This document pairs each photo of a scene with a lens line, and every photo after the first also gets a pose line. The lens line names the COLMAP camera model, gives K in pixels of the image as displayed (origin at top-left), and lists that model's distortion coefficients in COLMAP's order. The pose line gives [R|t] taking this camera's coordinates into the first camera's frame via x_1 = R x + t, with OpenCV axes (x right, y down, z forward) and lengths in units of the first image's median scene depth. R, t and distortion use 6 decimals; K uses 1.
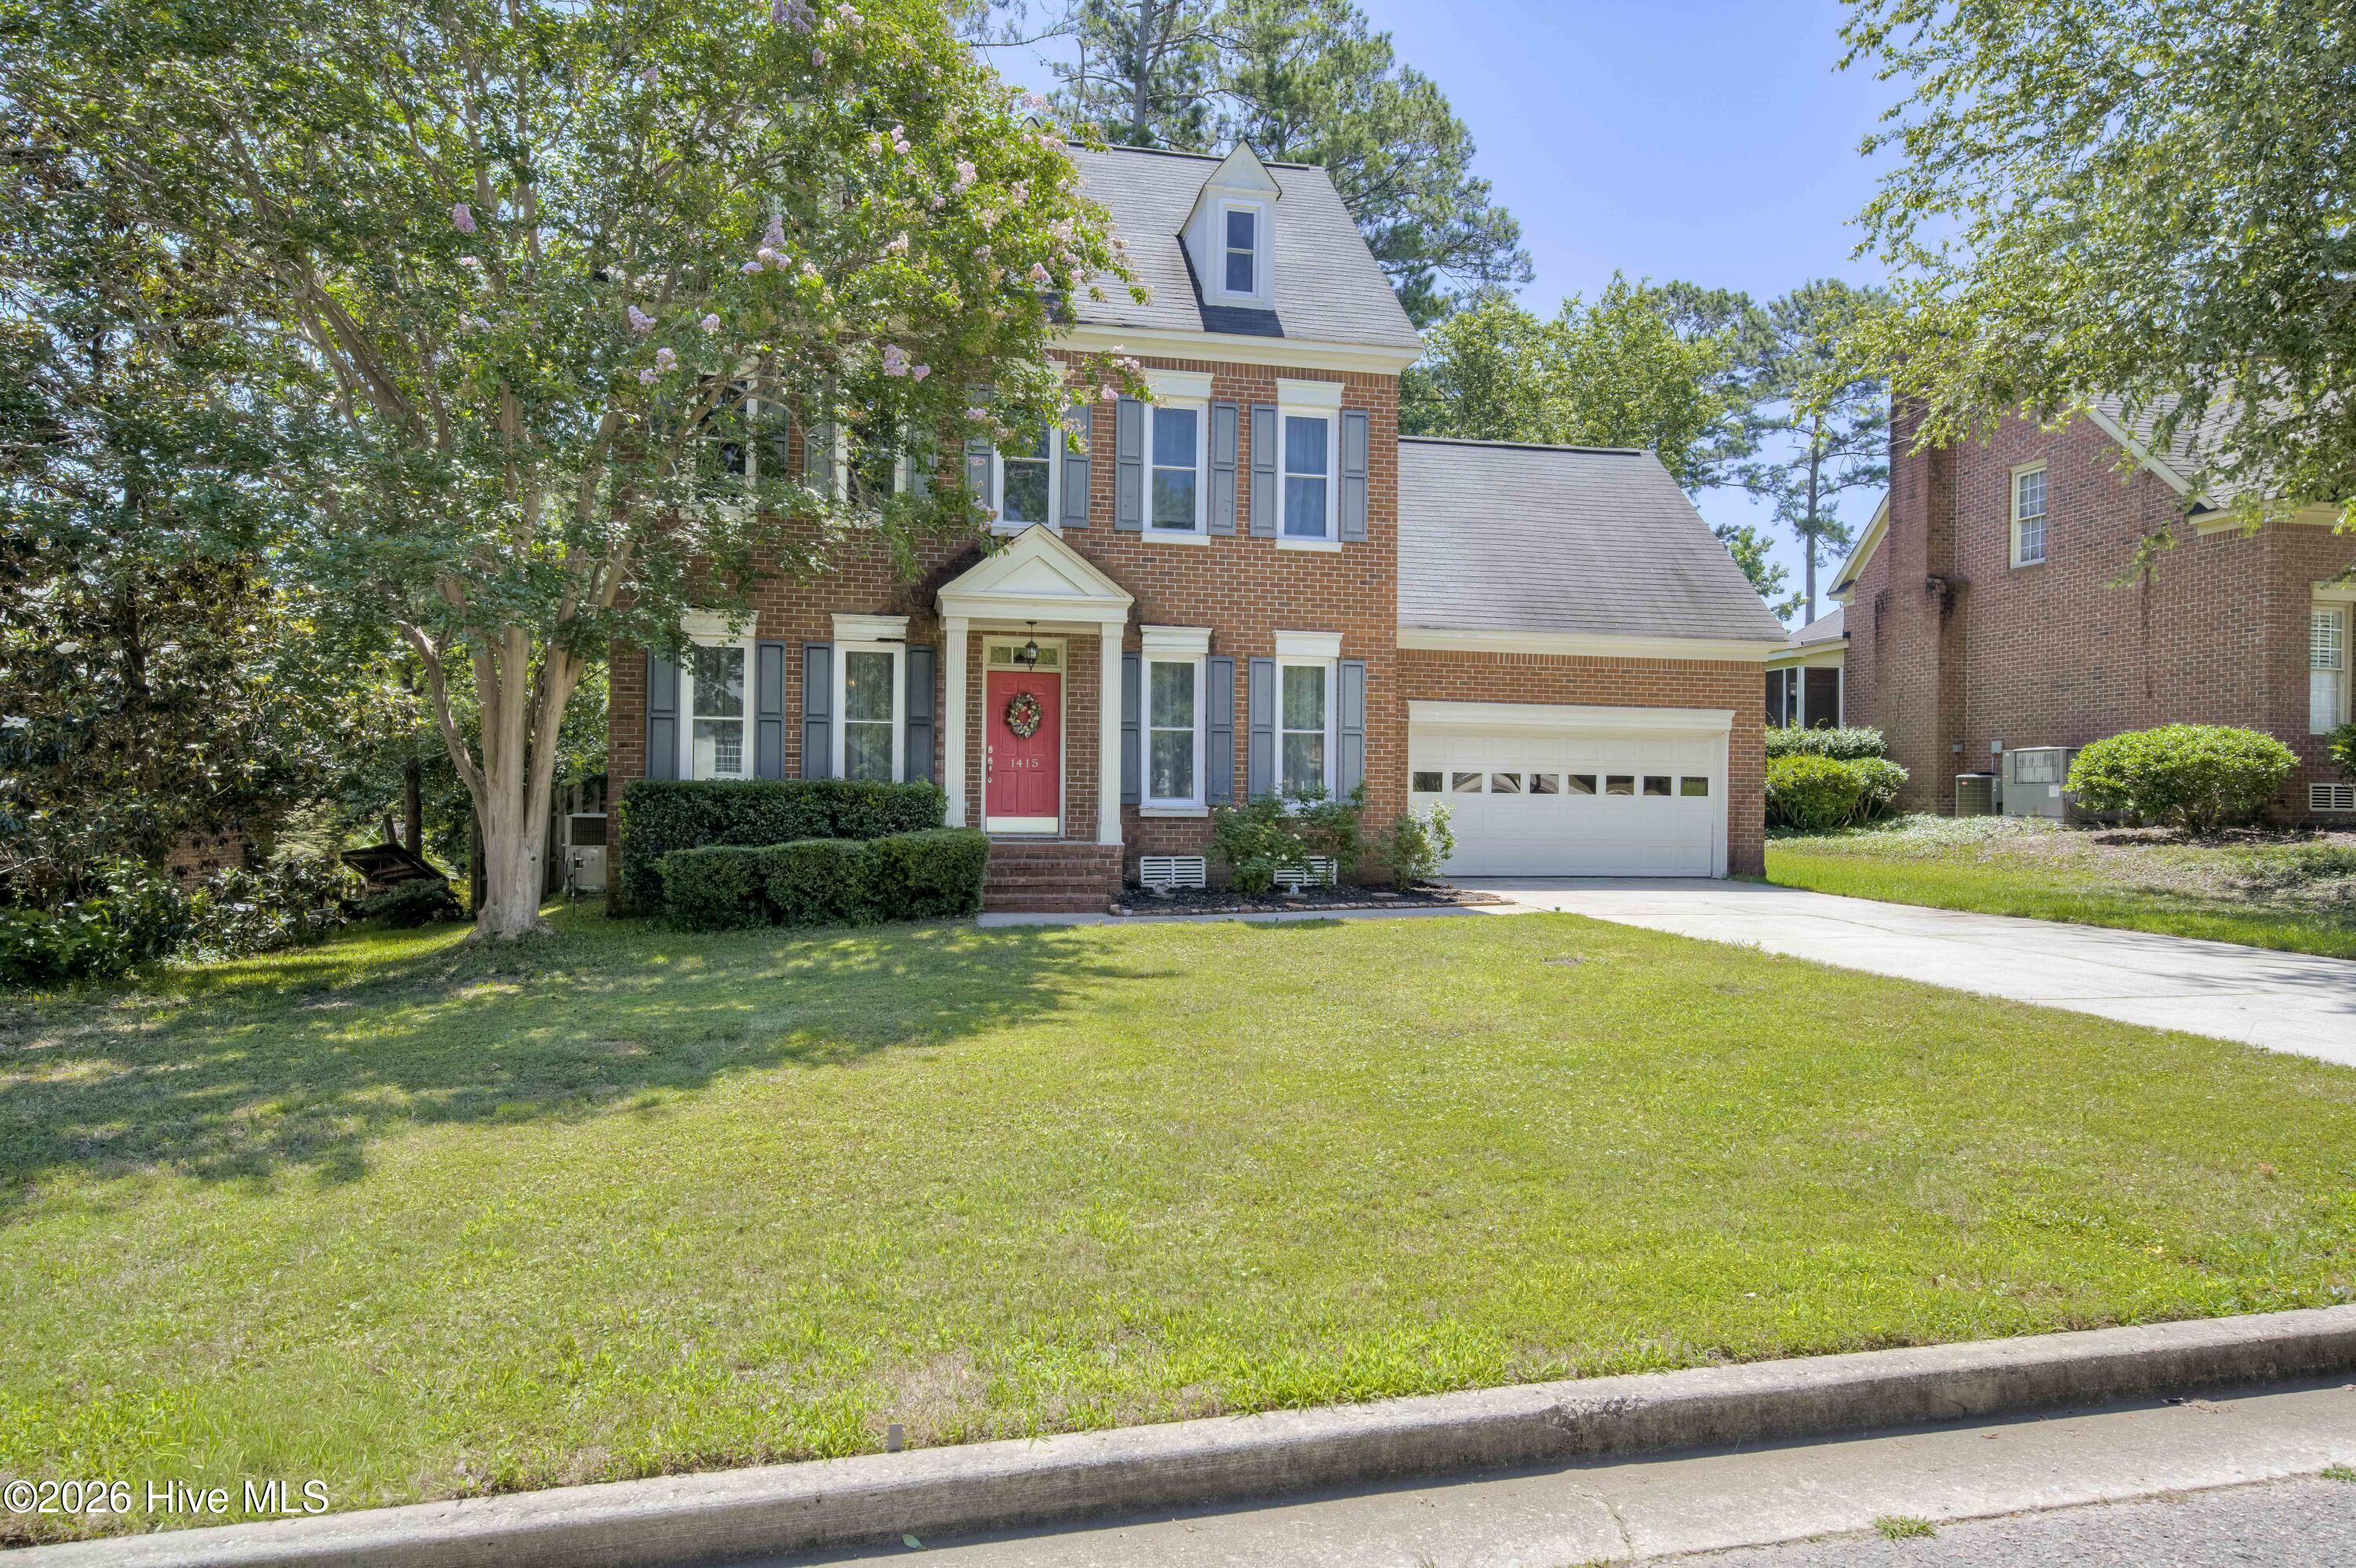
lens RADIAL K [[1409.7, 0, 1284.6], [0, 1409.7, 787.9], [0, 0, 1]] dist [0.012004, 0.000686]
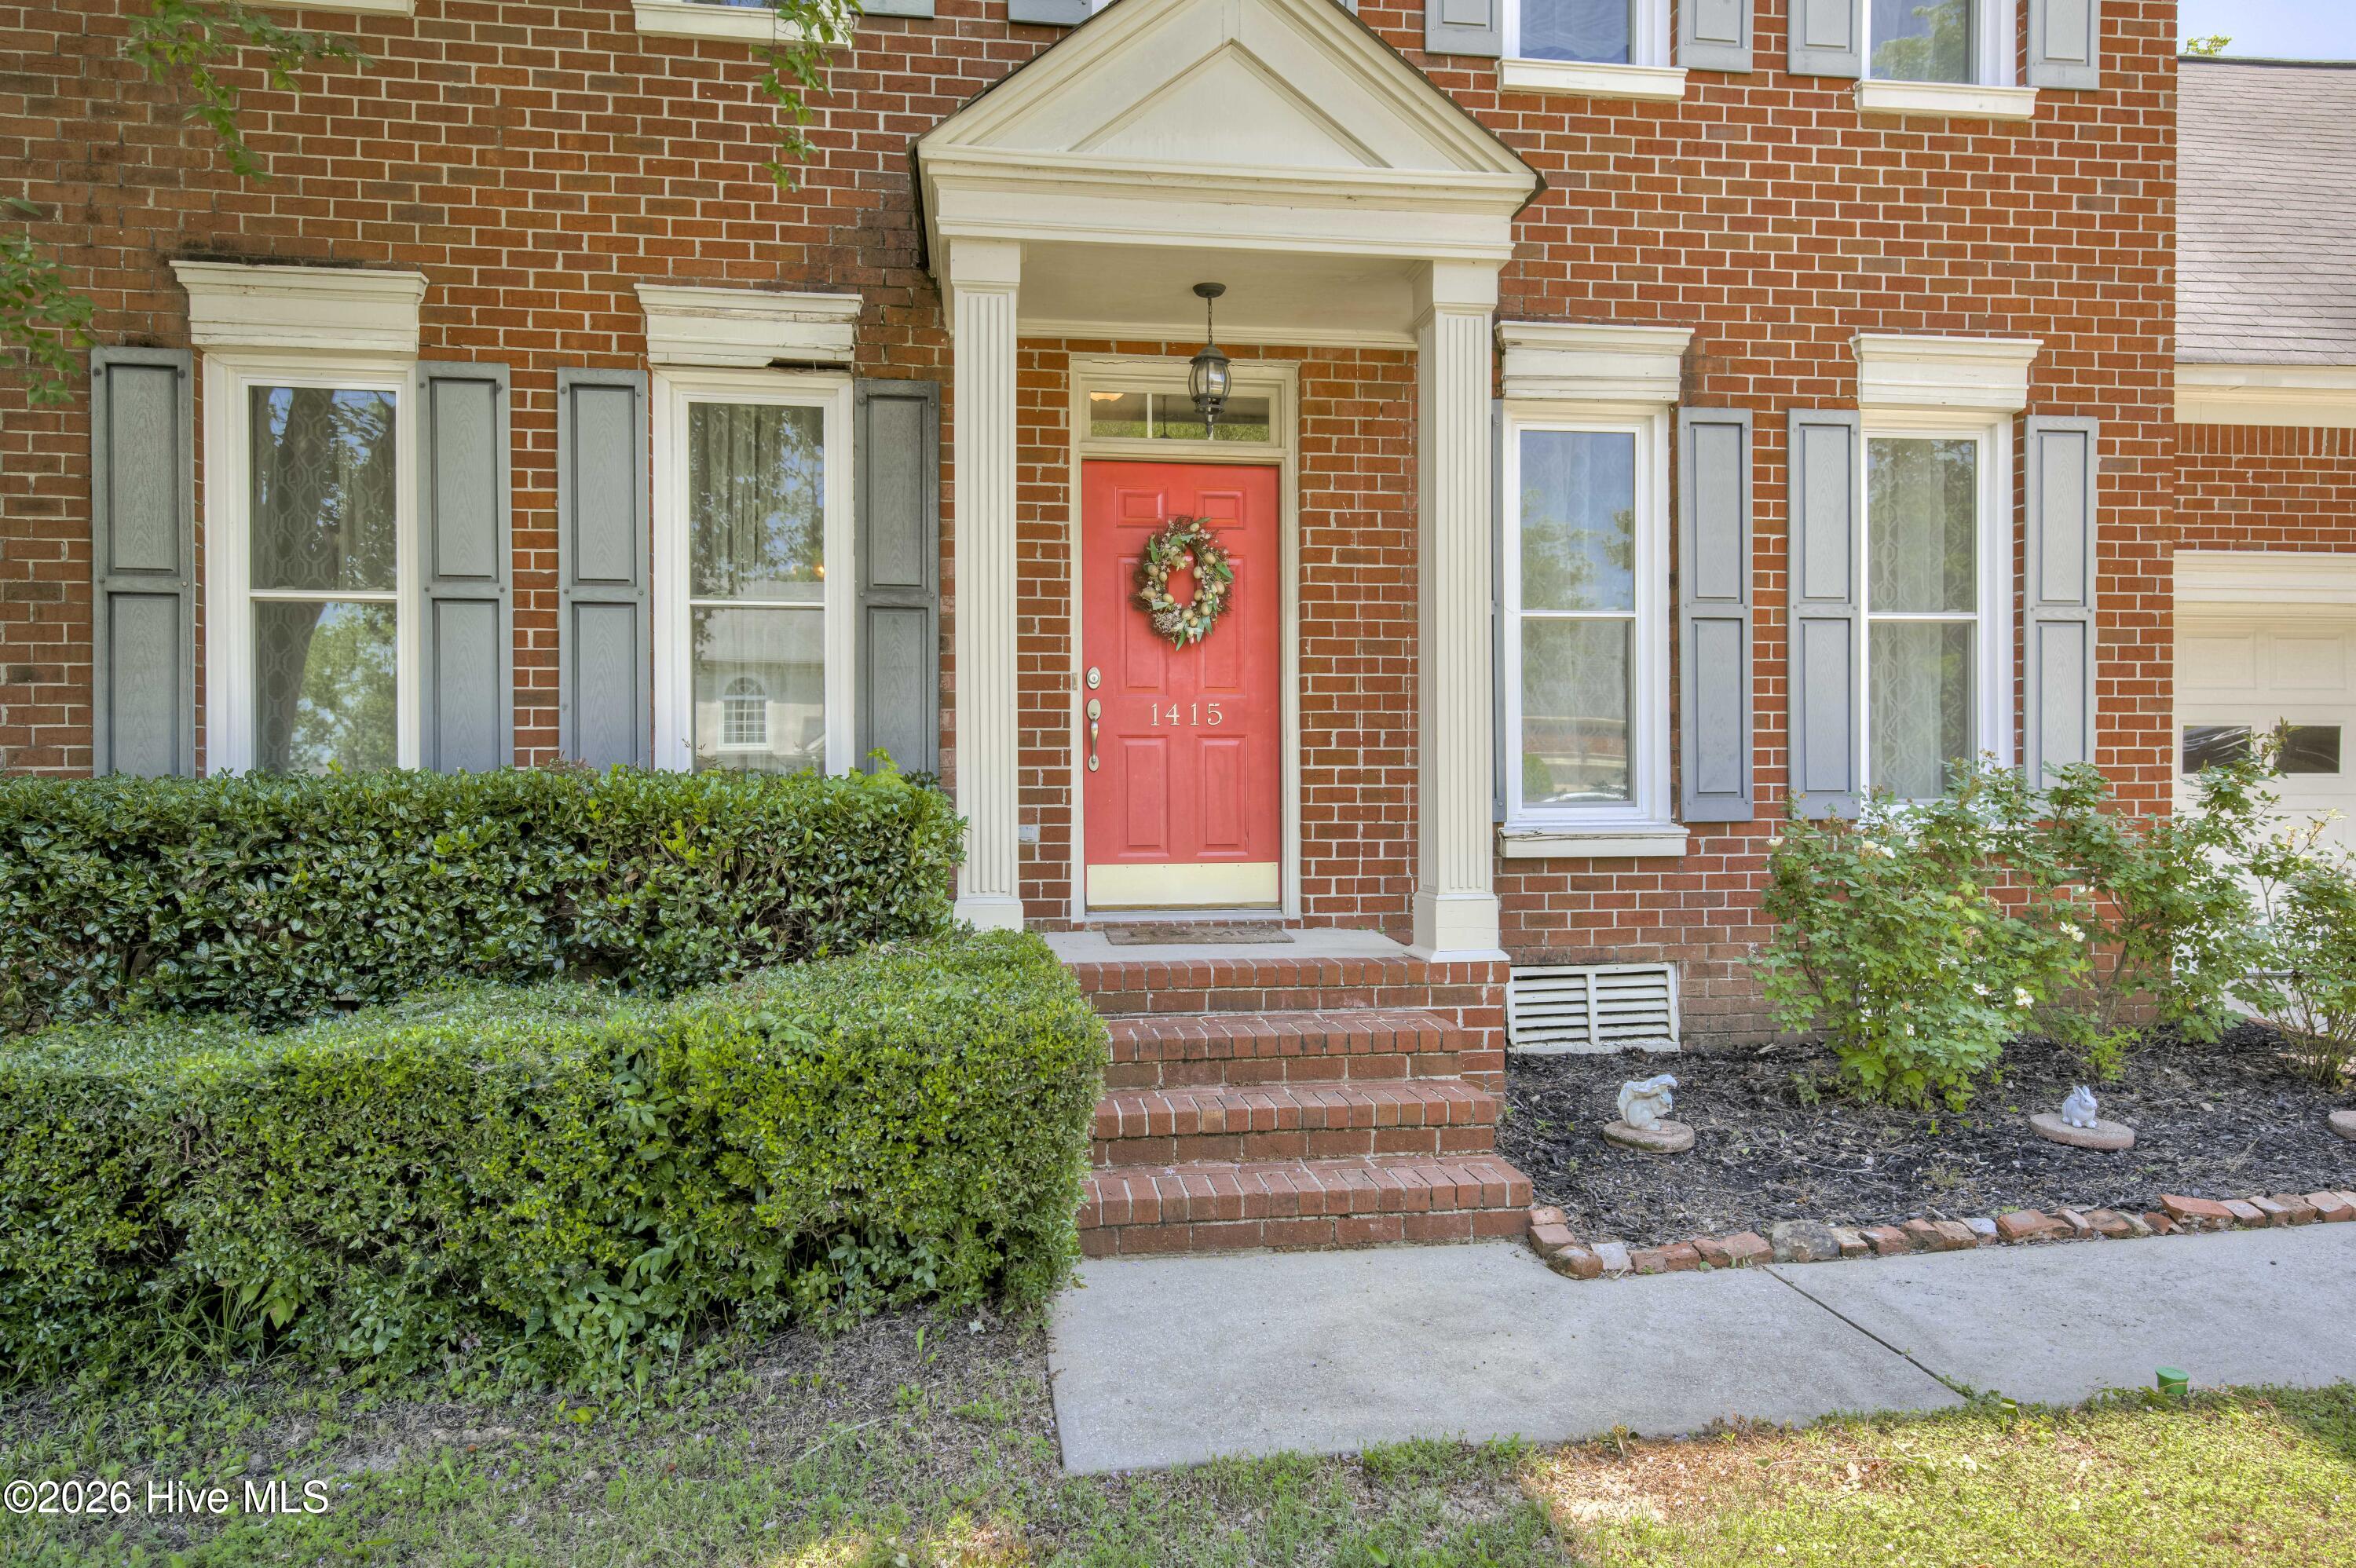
lens RADIAL K [[1235.4, 0, 1183.0], [0, 1235.4, 766.4], [0, 0, 1]] dist [0.007762, 0.000428]
pose [[0.991840, -0.011947, -0.126929, -0.142104], [0.012969, 0.999890, 0.007230, -0.006055], [0.126829, -0.008817, 0.991885, 0.669620]]
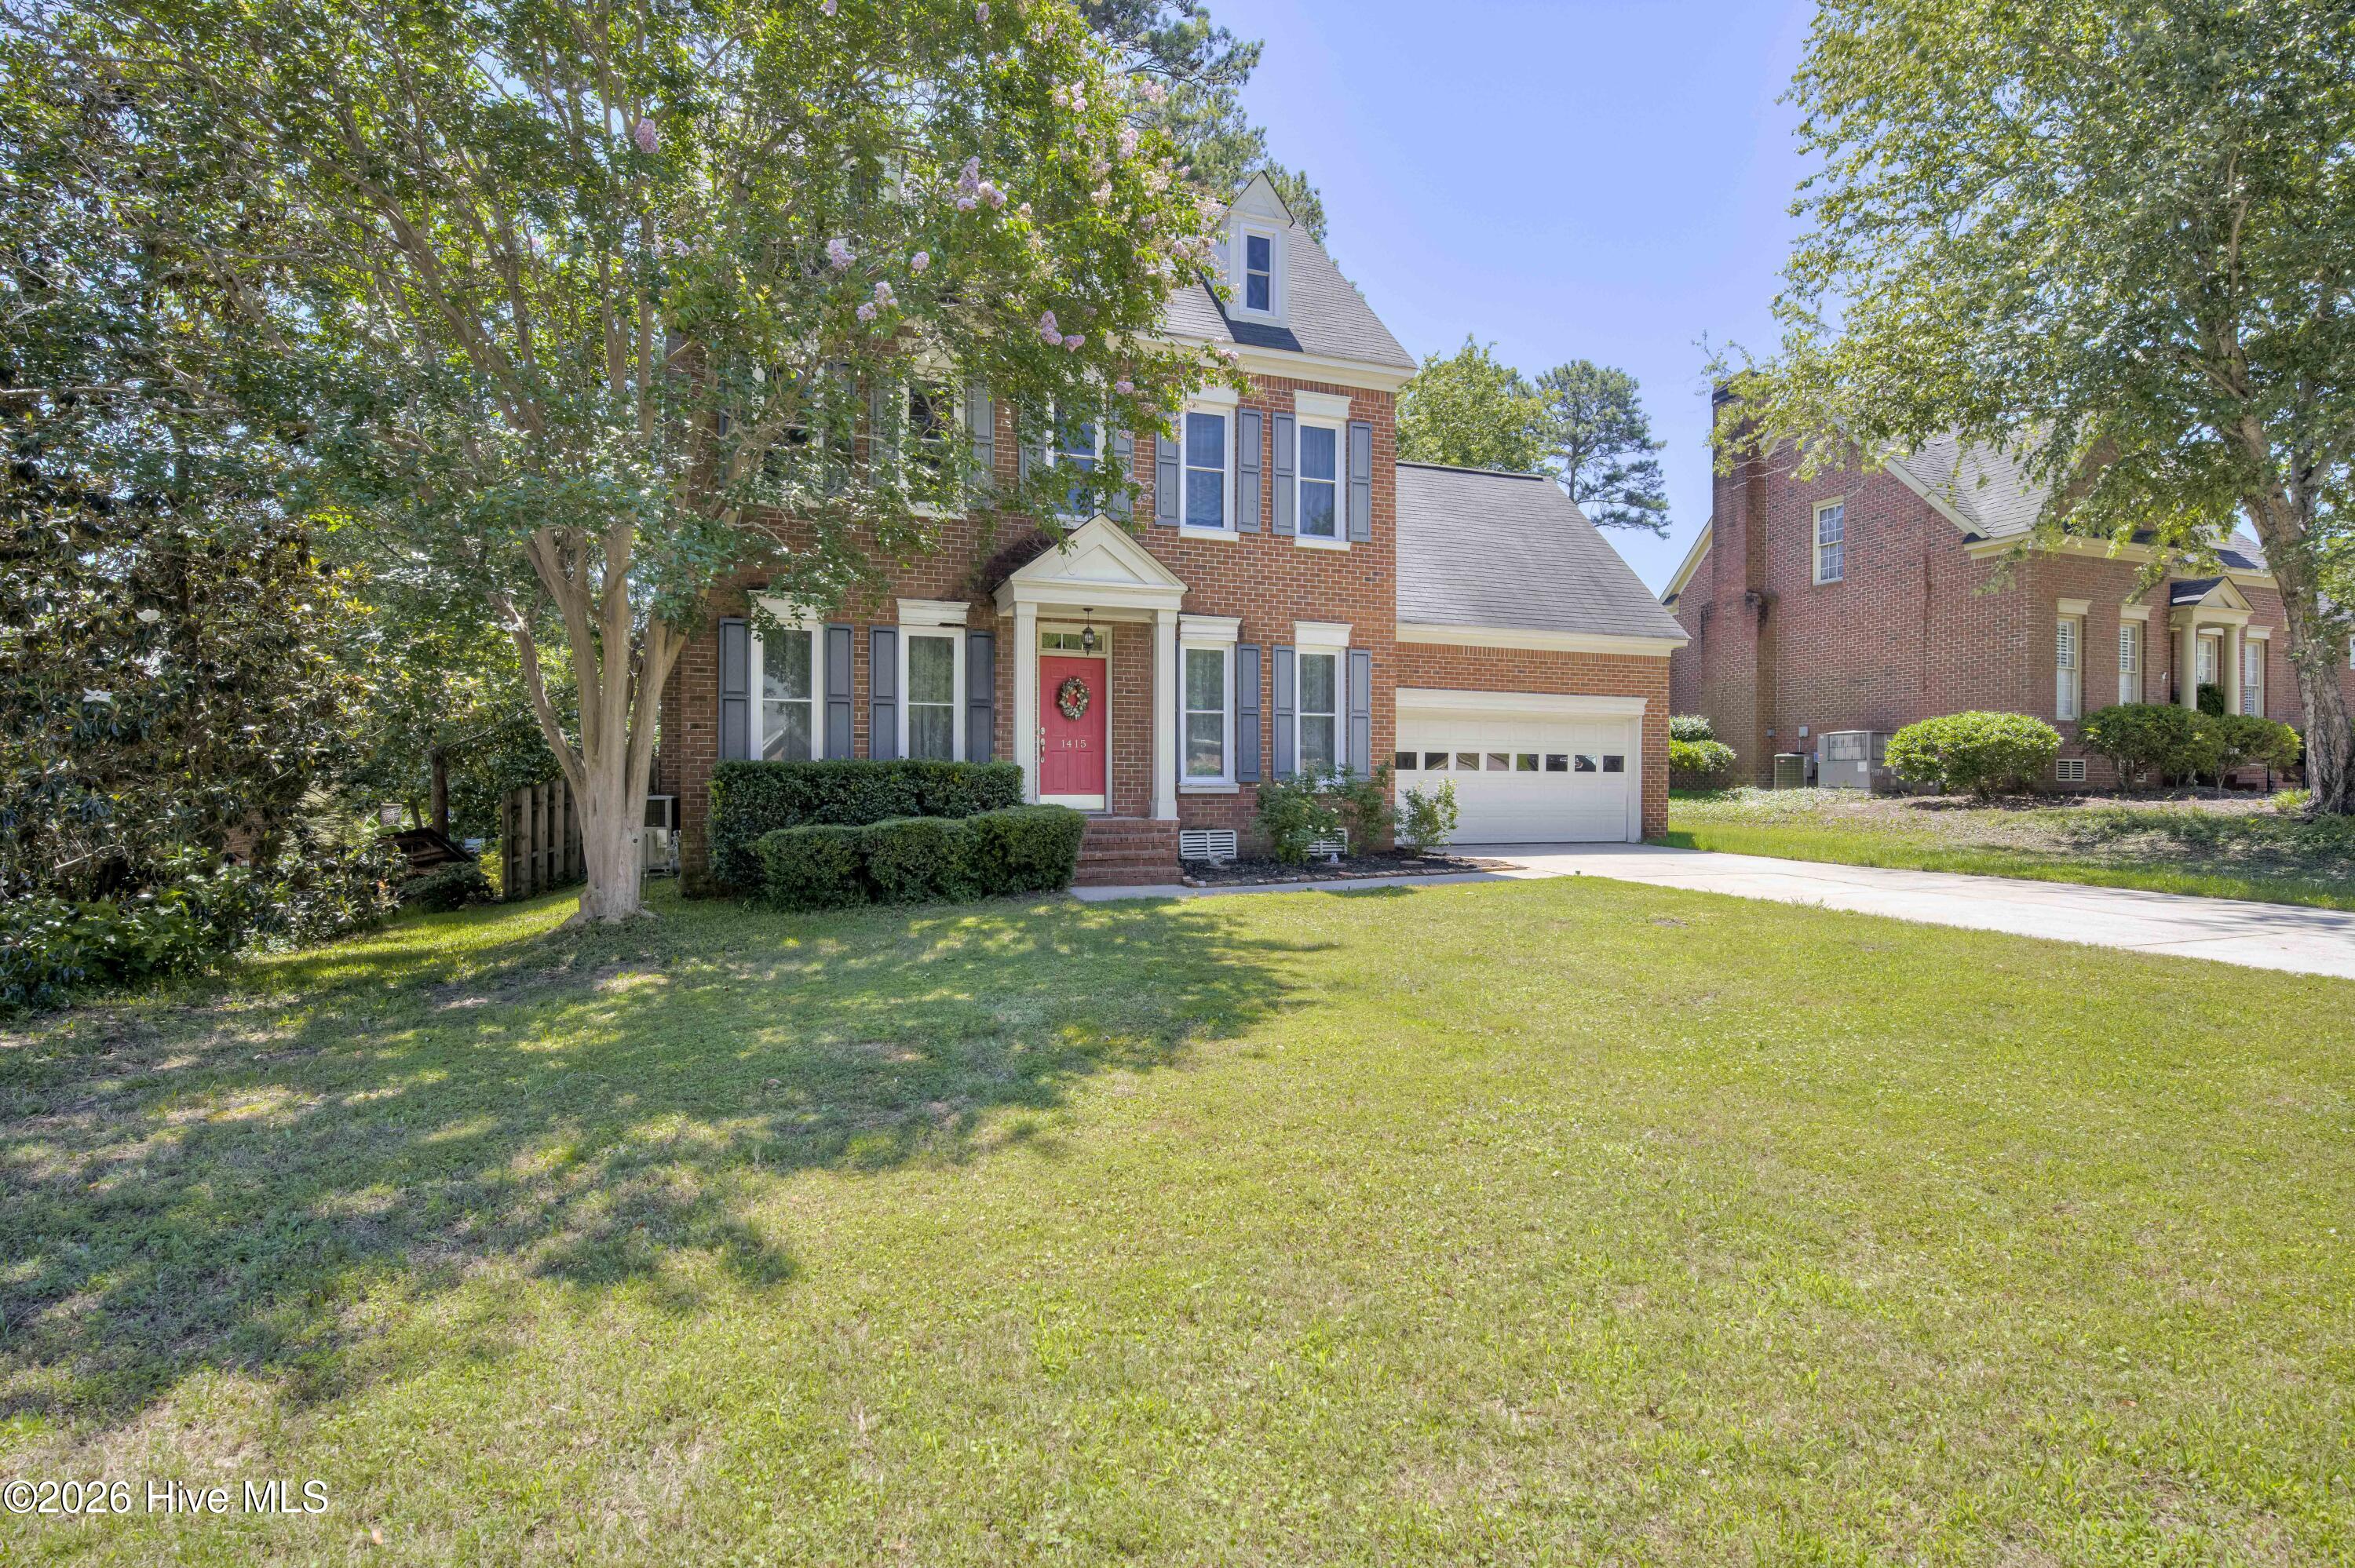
lens RADIAL K [[1131.2, 0, 1201.0], [0, 1131.2, 783.6], [0, 0, 1]] dist [-0.014358, -0.000544]
pose [[0.992476, -0.008608, 0.122136, -0.189482], [0.007652, 0.999936, 0.008290, 0.005846], [-0.122200, -0.007293, 0.992479, 0.143994]]
